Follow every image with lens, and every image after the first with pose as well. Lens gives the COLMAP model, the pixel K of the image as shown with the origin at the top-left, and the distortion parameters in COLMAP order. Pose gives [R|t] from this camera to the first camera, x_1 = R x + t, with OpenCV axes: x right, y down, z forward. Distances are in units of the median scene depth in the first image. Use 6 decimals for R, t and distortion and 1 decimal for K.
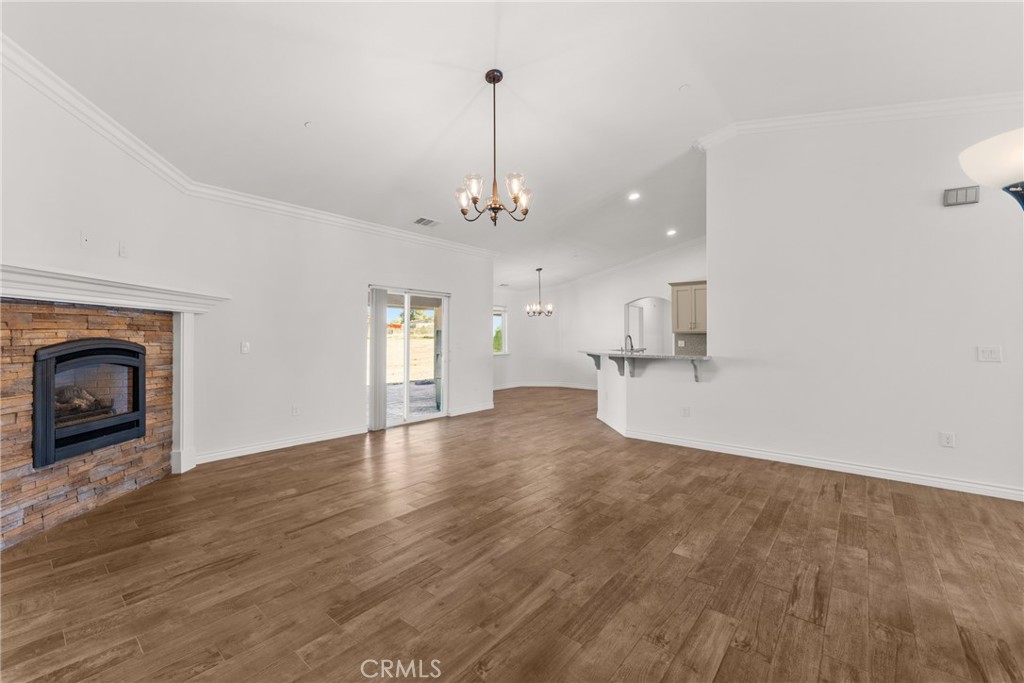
lens RADIAL K [[415.1, 0, 511.8], [0, 415.1, 337.8], [0, 0, 1]] dist [0.002687, -0.000076]
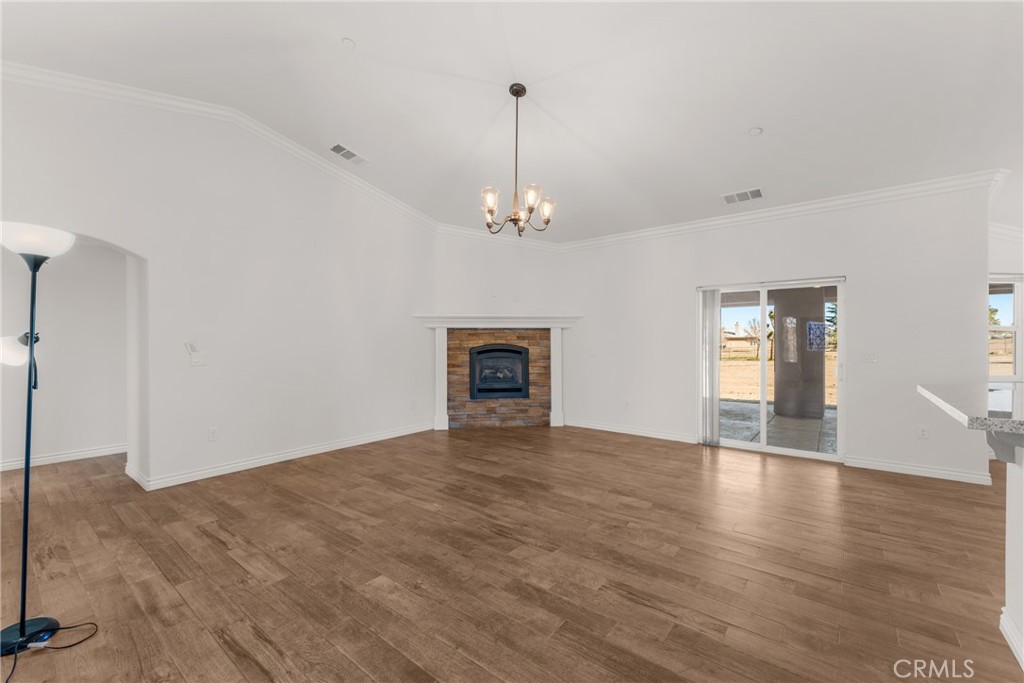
lens RADIAL K [[415.1, 0, 513.4], [0, 415.1, 340.9], [0, 0, 1]] dist [0.002687, -0.000076]
pose [[0.036569, -0.005920, -0.999314, 1.128446], [0.000800, 0.999982, -0.005895, -0.002245], [0.999331, -0.000584, 0.036573, 1.069569]]
